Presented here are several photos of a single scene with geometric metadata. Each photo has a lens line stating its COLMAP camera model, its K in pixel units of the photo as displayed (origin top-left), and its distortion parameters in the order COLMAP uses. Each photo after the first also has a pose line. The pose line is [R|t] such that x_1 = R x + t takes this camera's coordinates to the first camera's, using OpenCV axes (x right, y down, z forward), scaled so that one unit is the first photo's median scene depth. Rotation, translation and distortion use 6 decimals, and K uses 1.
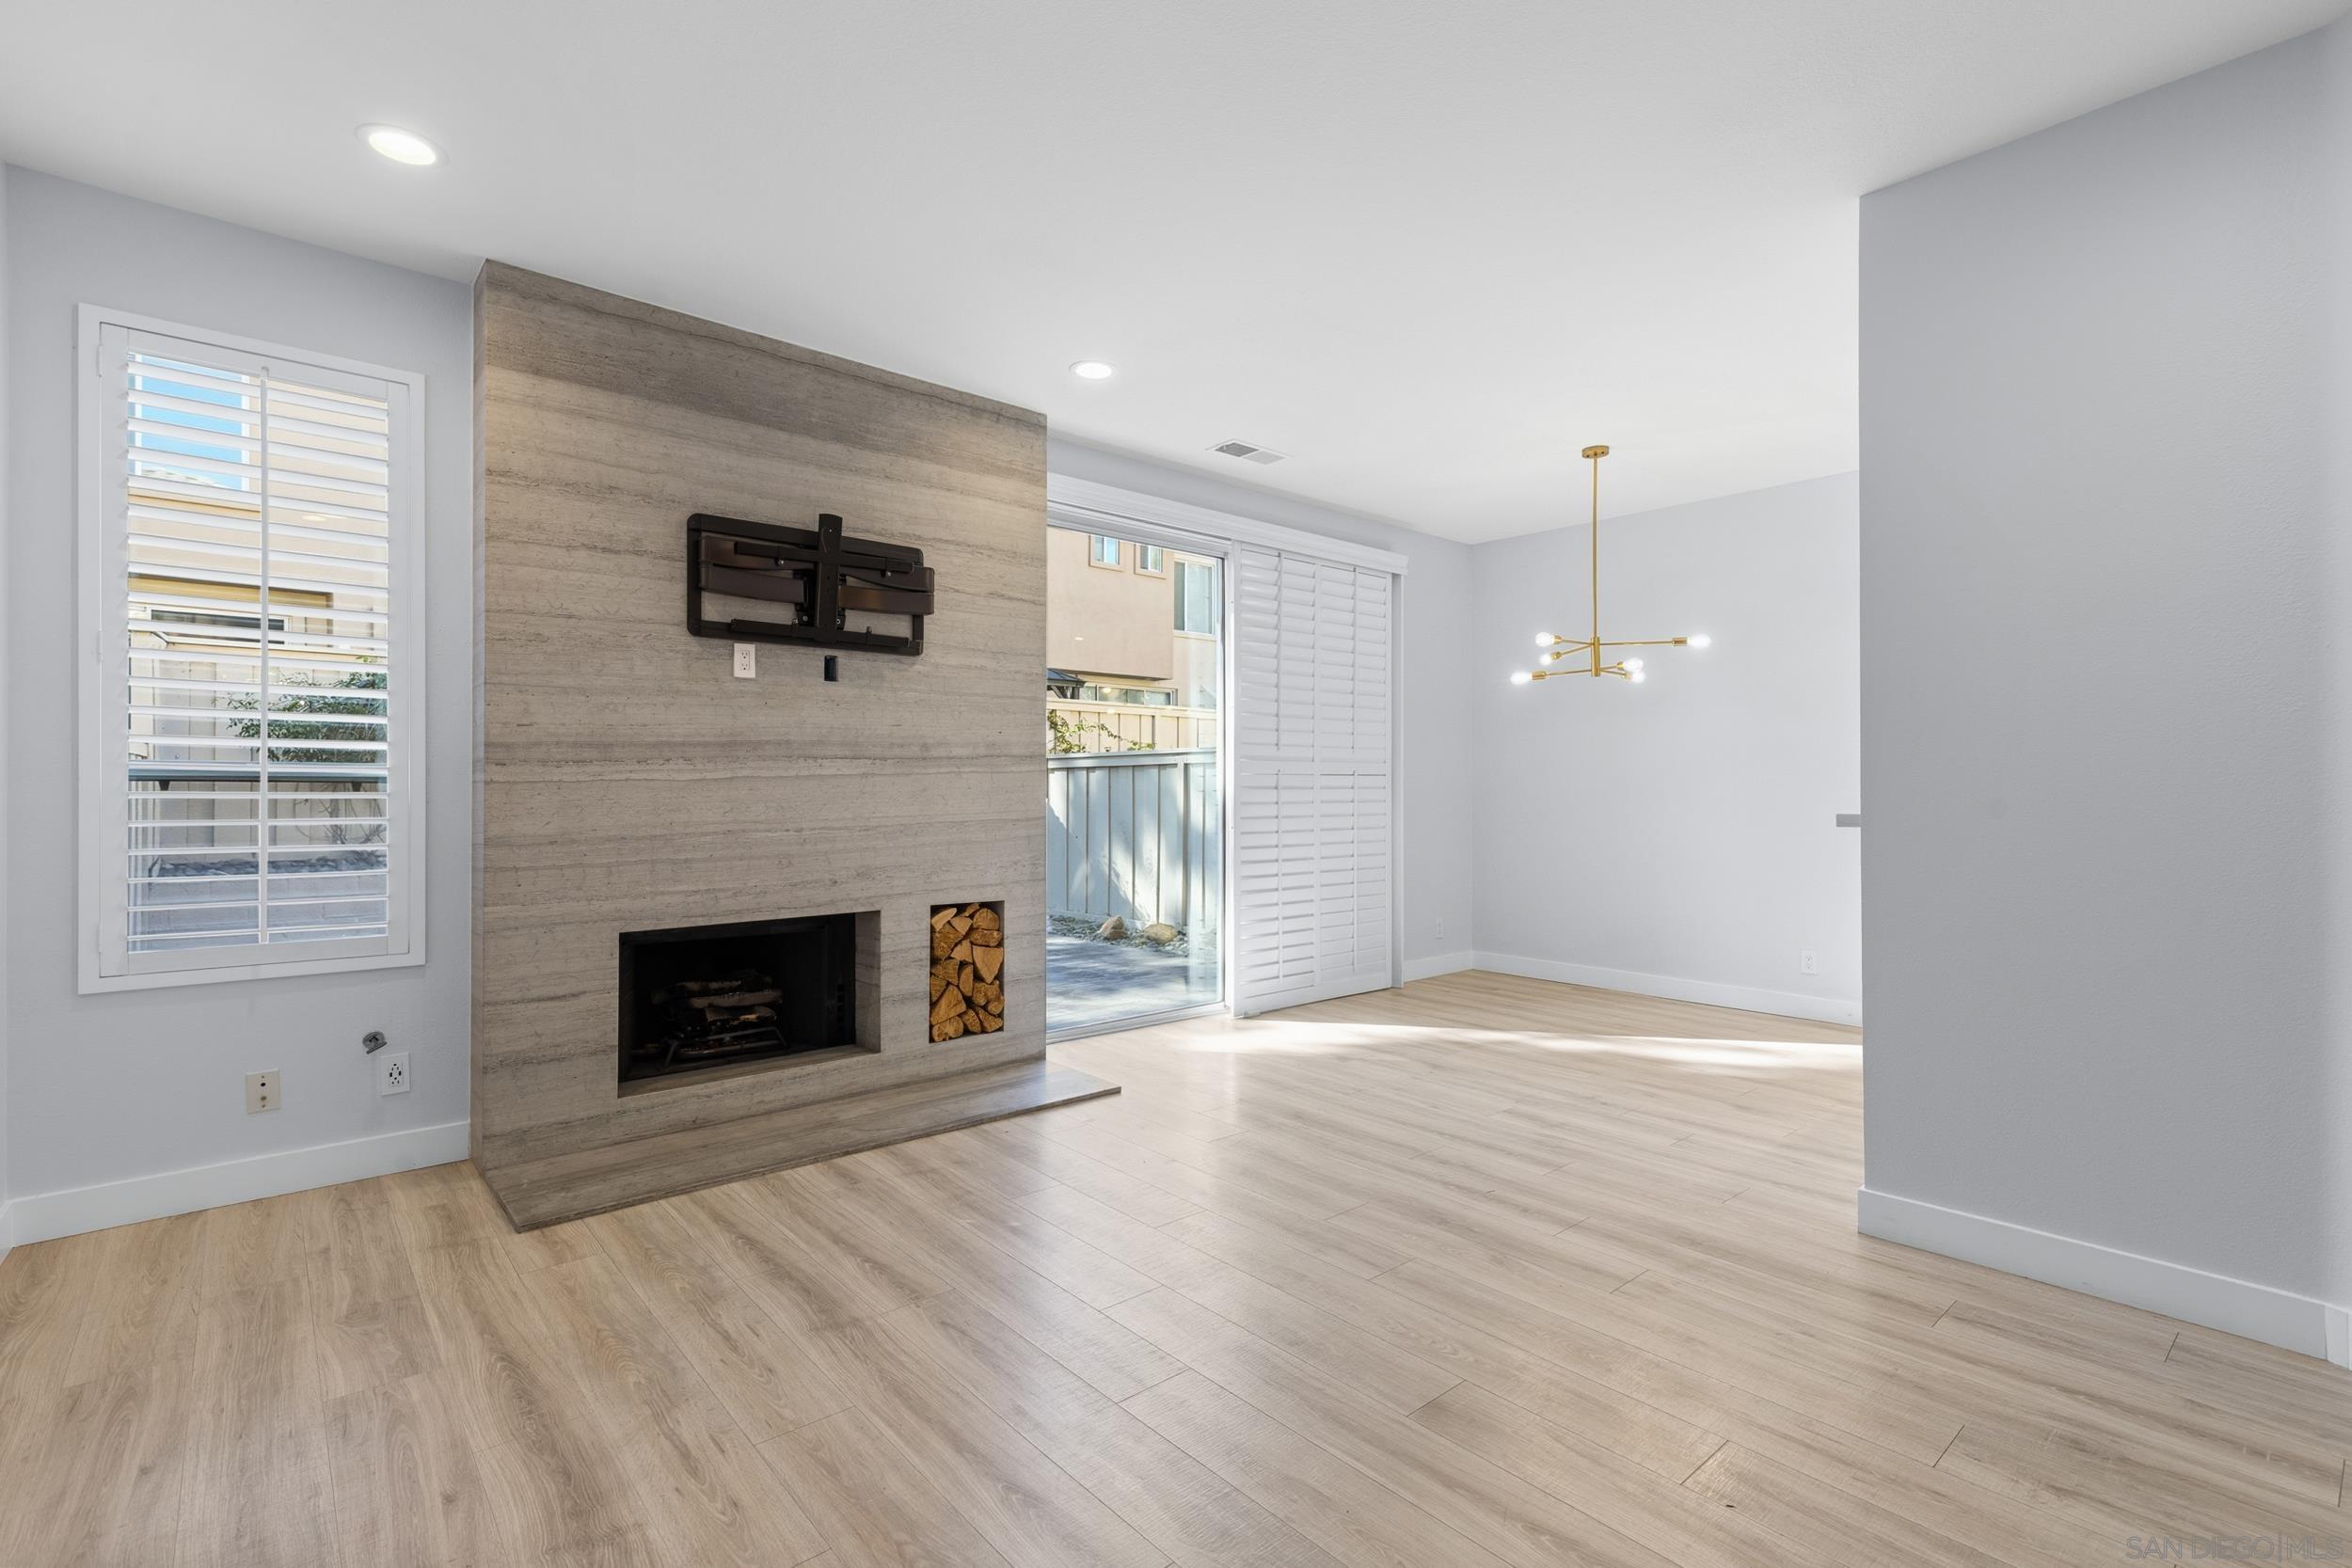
lens RADIAL K [[1072.6, 0, 1165.7], [0, 1072.6, 782.6], [0, 0, 1]] dist [0.002216, -0.000100]
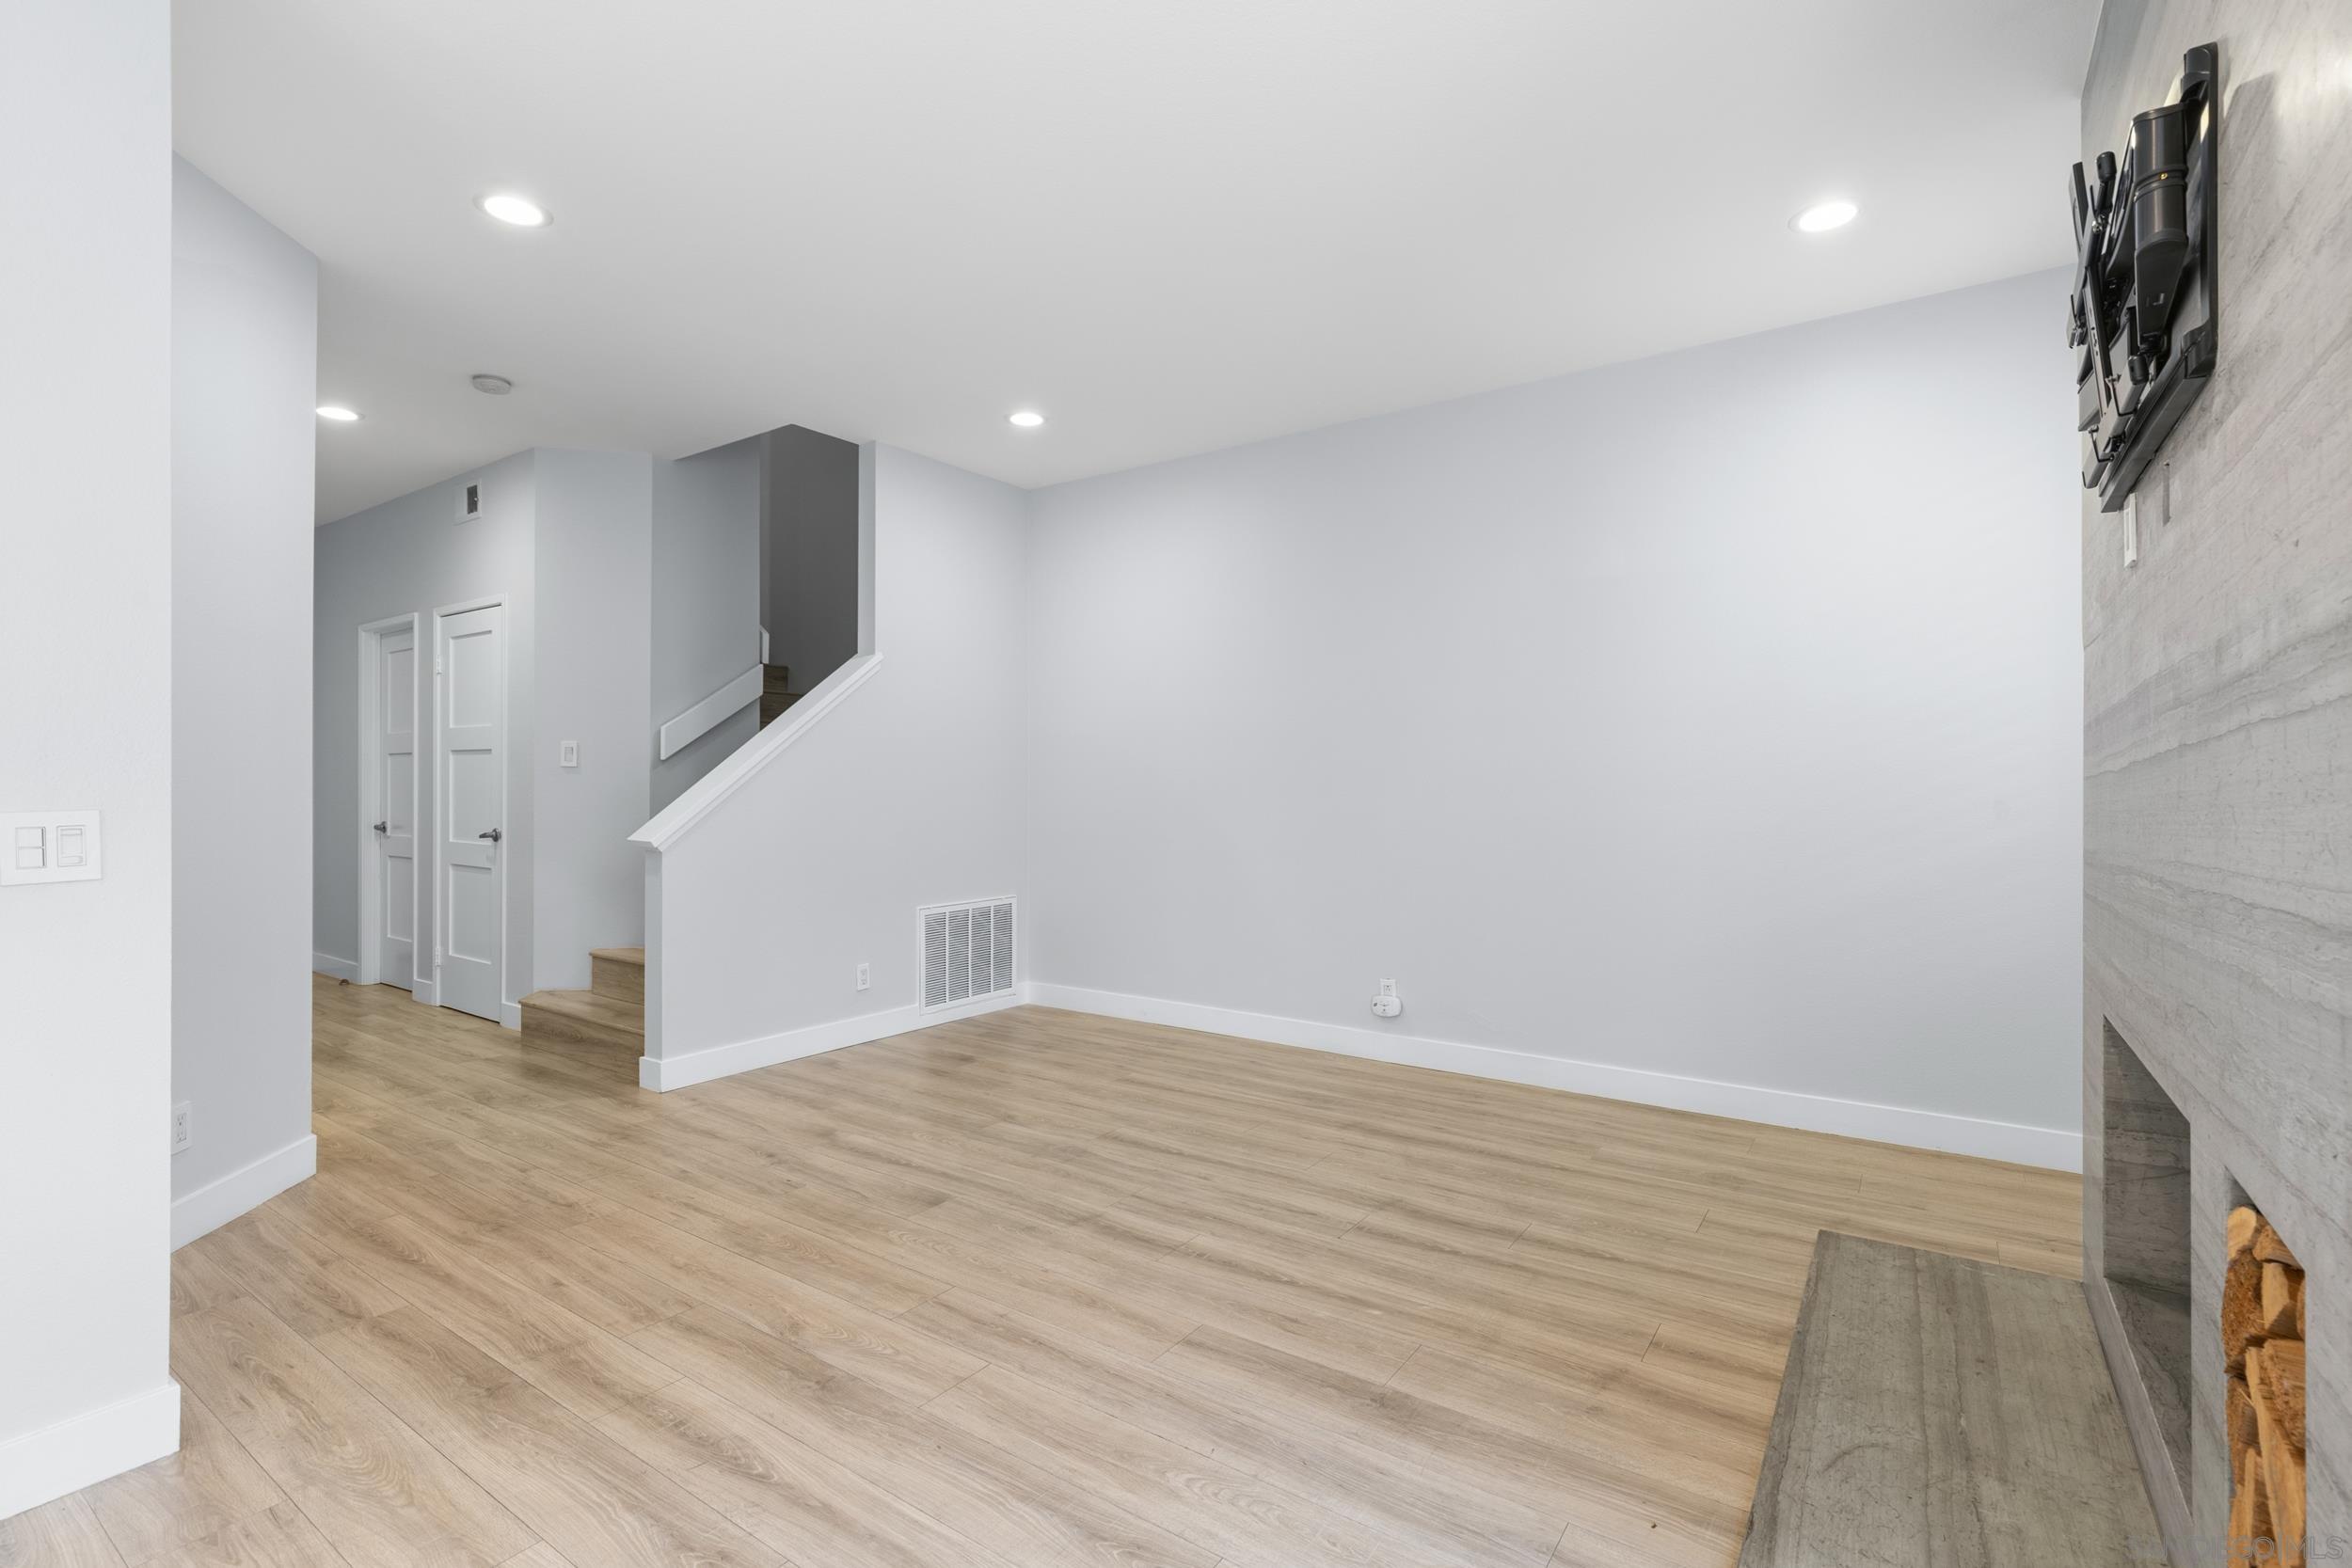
lens RADIAL K [[1072.6, 0, 1171.6], [0, 1072.6, 782.7], [0, 0, 1]] dist [0.002216, -0.000100]
pose [[-0.969220, -0.002849, -0.246181, 0.123474], [-0.000611, 0.999958, -0.009169, 0.007237], [0.246197, -0.008737, -0.969180, 1.030383]]
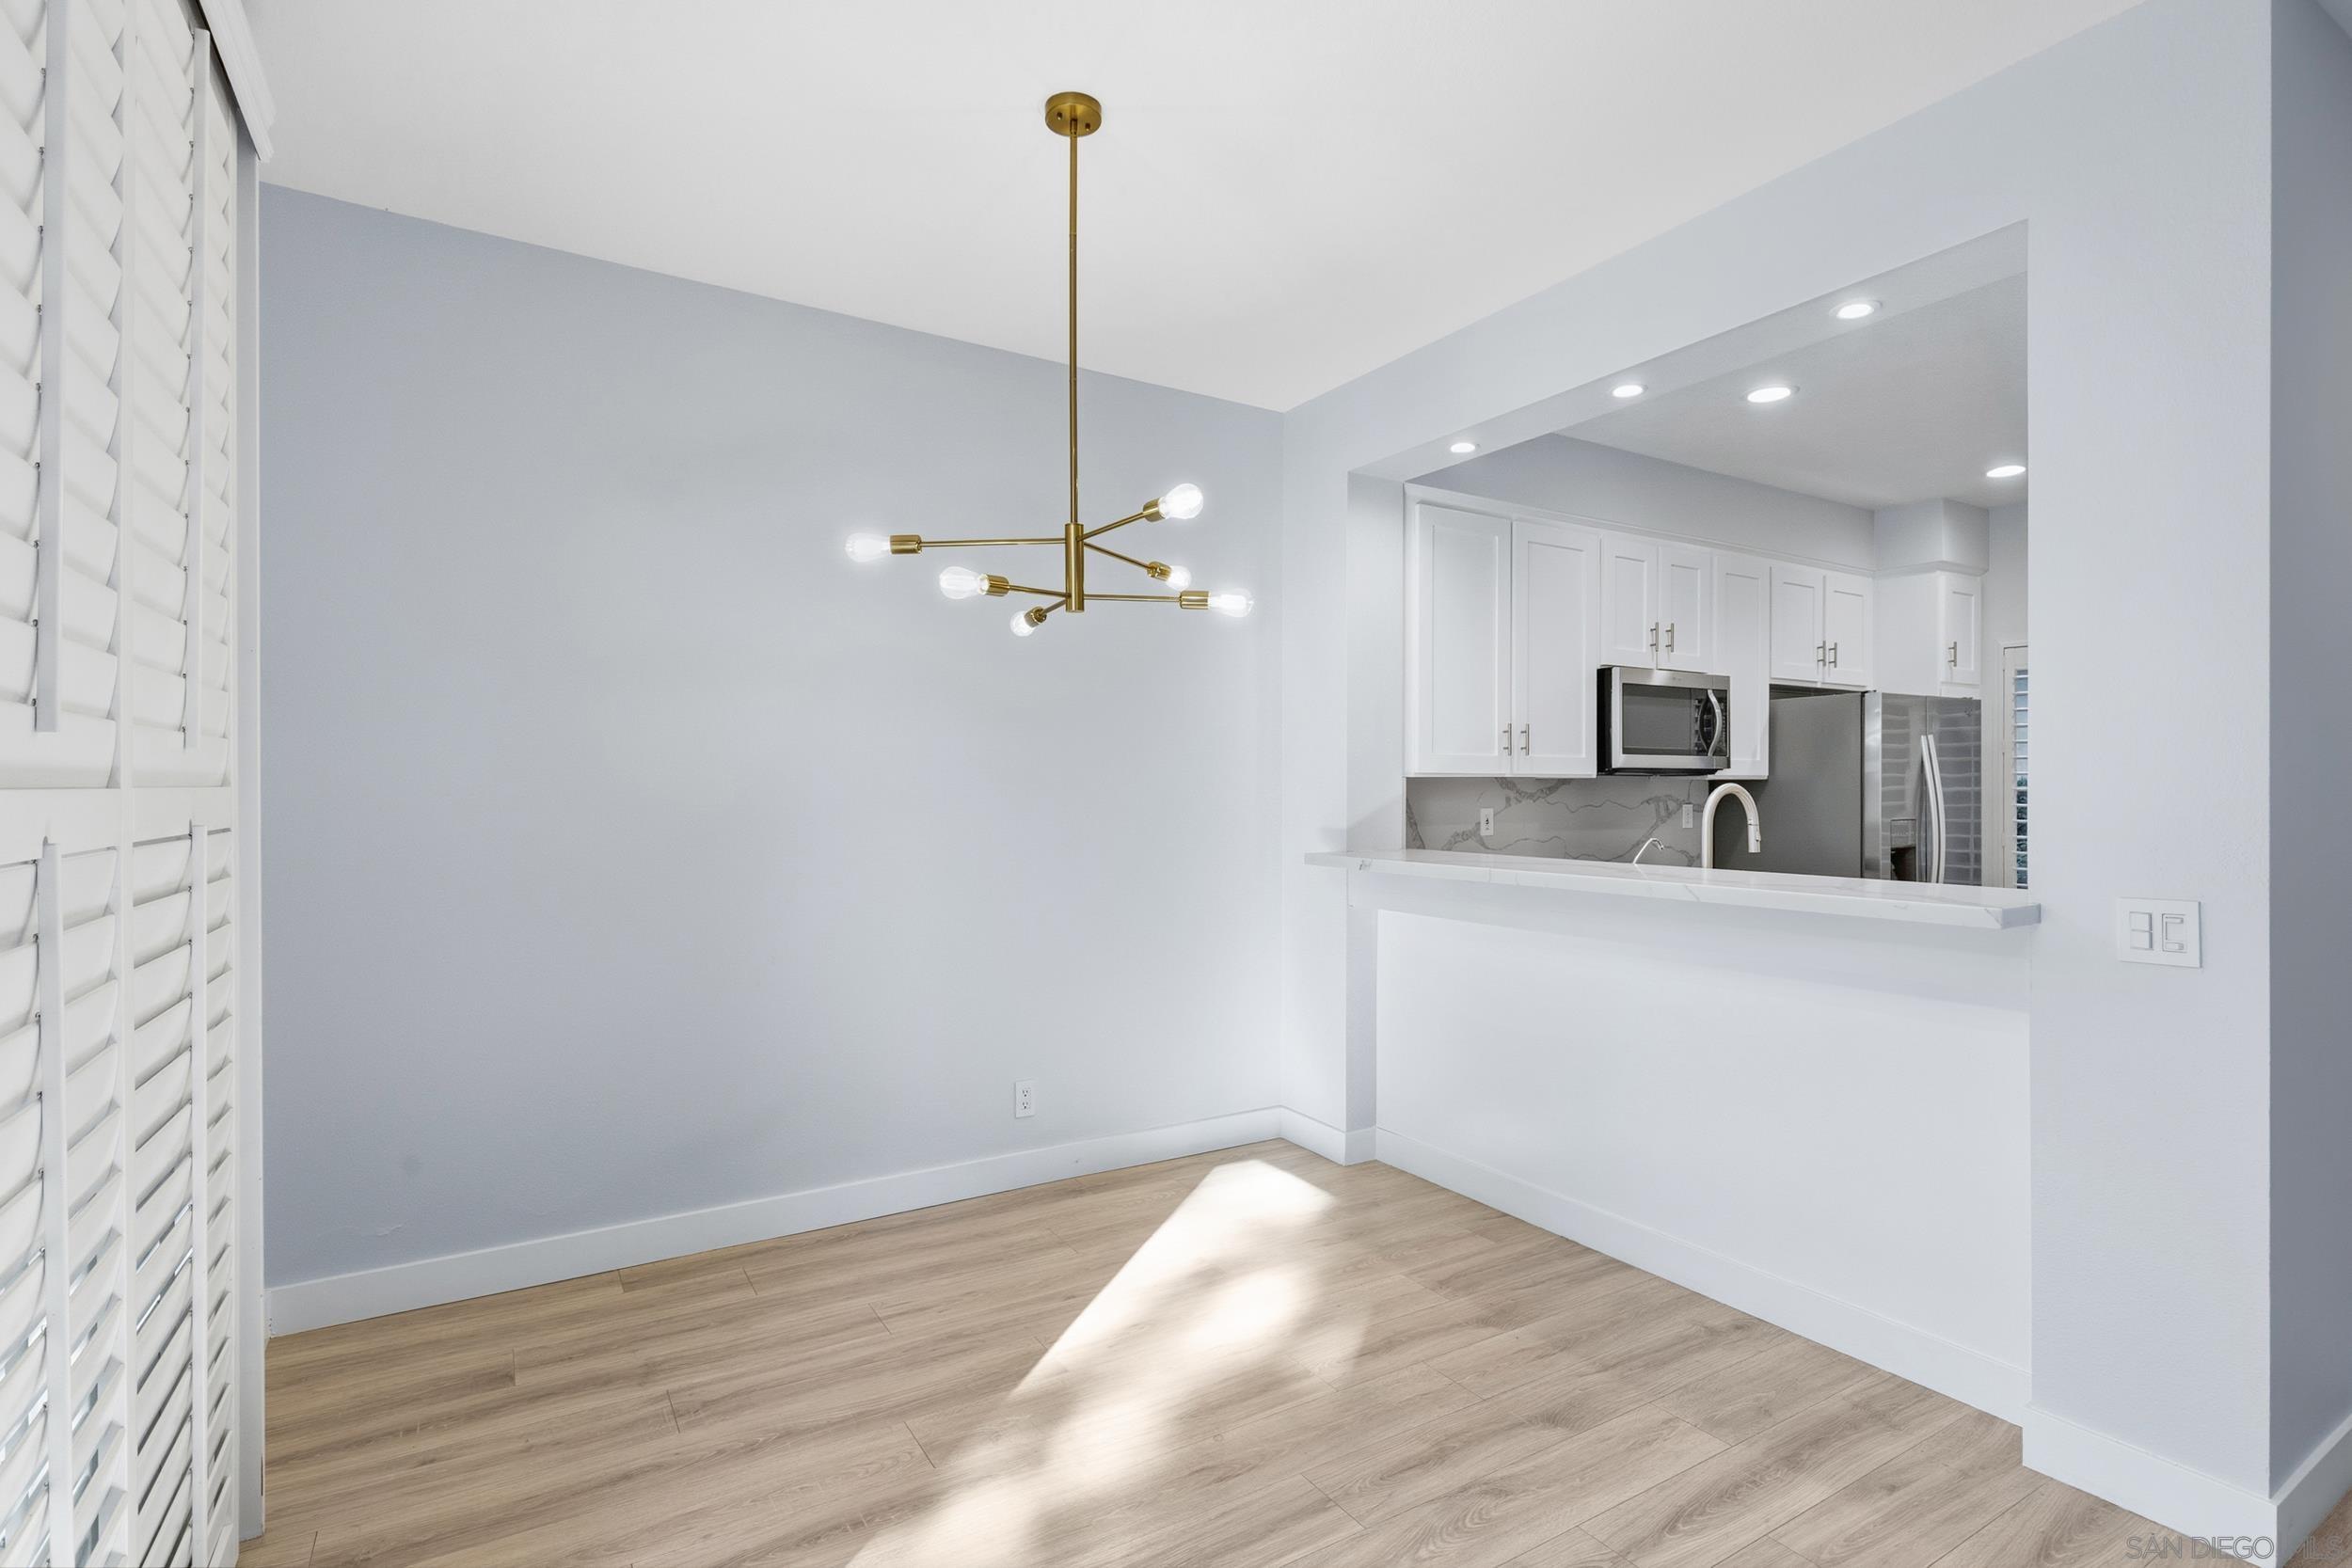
lens RADIAL K [[1118.7, 0, 1185.0], [0, 1118.7, 789.5], [0, 0, 1]] dist [-0.001852, -0.000556]
pose [[0.152977, -0.003297, 0.988224, -0.060905], [-0.007640, 0.999961, 0.004519, -0.025619], [-0.988200, -0.008242, 0.152946, 0.882286]]
